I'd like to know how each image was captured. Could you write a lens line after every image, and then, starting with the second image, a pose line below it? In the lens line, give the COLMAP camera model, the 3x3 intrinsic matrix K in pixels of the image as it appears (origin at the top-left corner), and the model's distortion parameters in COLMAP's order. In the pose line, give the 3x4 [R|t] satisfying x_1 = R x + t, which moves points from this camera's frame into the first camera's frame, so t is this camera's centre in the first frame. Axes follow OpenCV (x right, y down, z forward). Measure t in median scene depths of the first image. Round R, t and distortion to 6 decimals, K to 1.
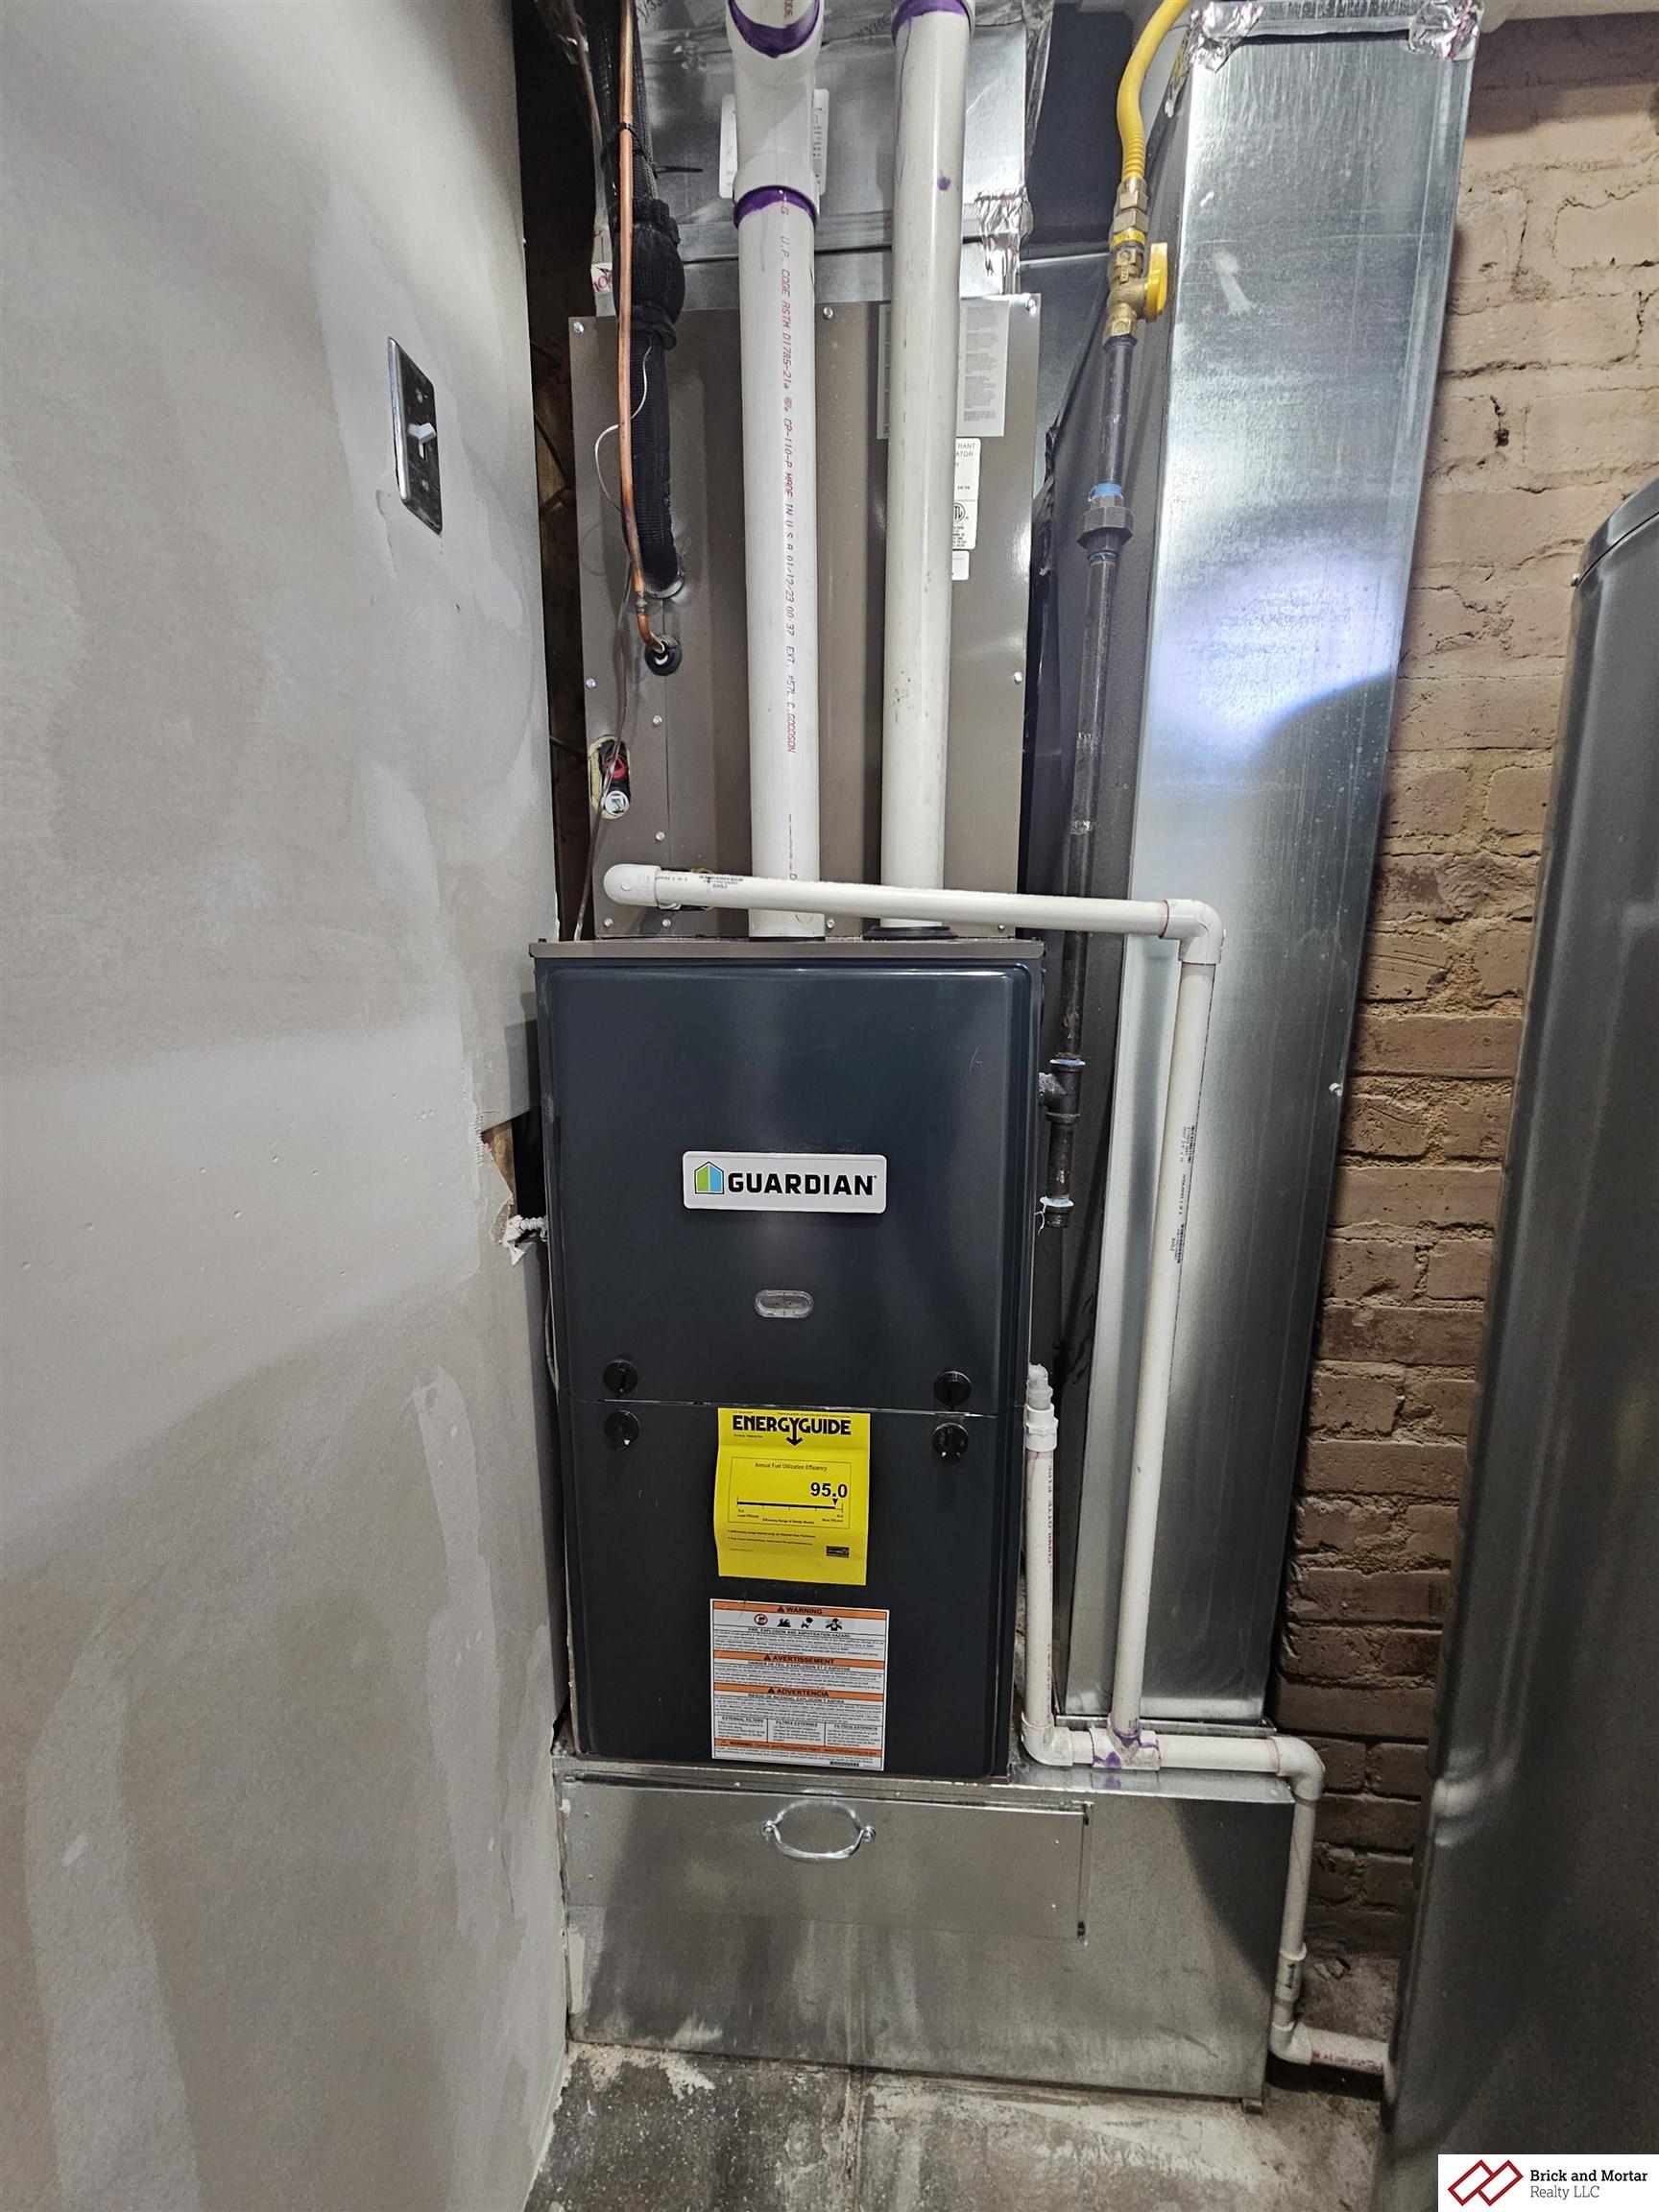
lens RADIAL K [[896.0, 0, 829.5], [0, 896.0, 1106.0], [0, 0, 1]] dist [-0.001634, 0.000986]
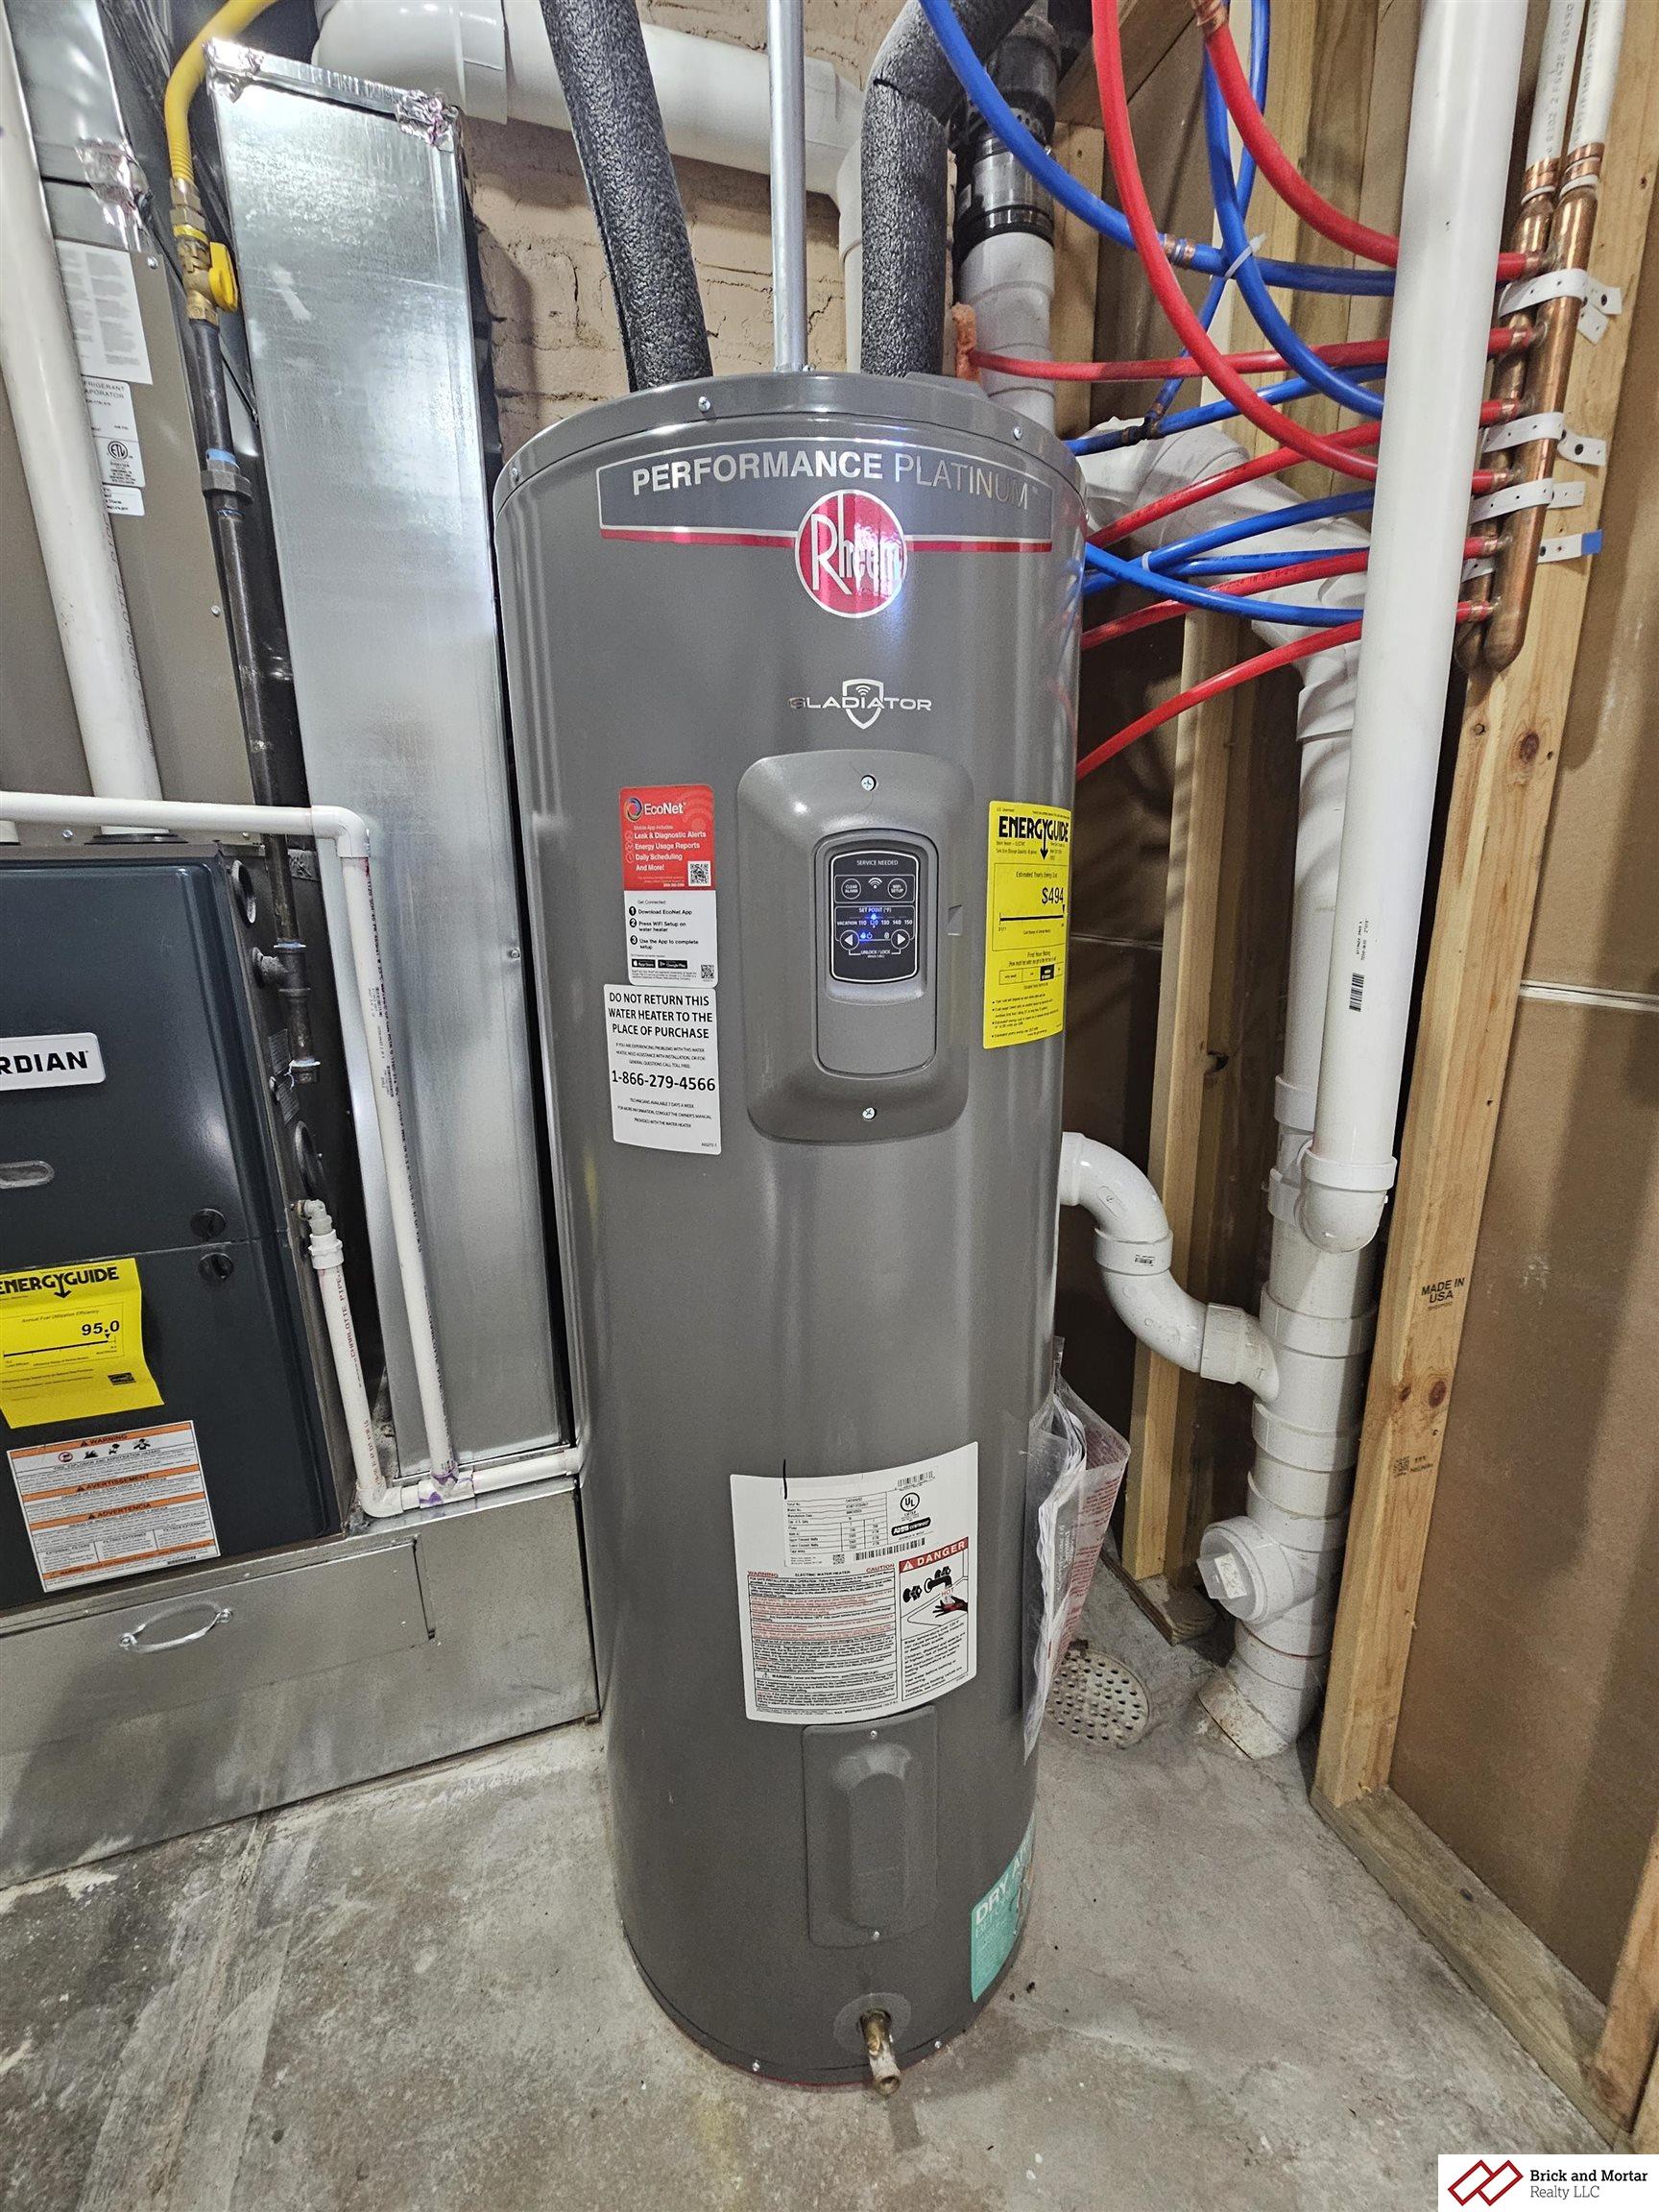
lens RADIAL K [[903.8, 0, 829.5], [0, 903.8, 1106.0], [0, 0, 1]] dist [-0.000534, 0.003016]
pose [[0.928680, -0.113640, 0.353042, 0.468769], [0.088453, 0.992297, 0.086732, 0.118741], [-0.360179, -0.049319, 0.931579, -0.395223]]
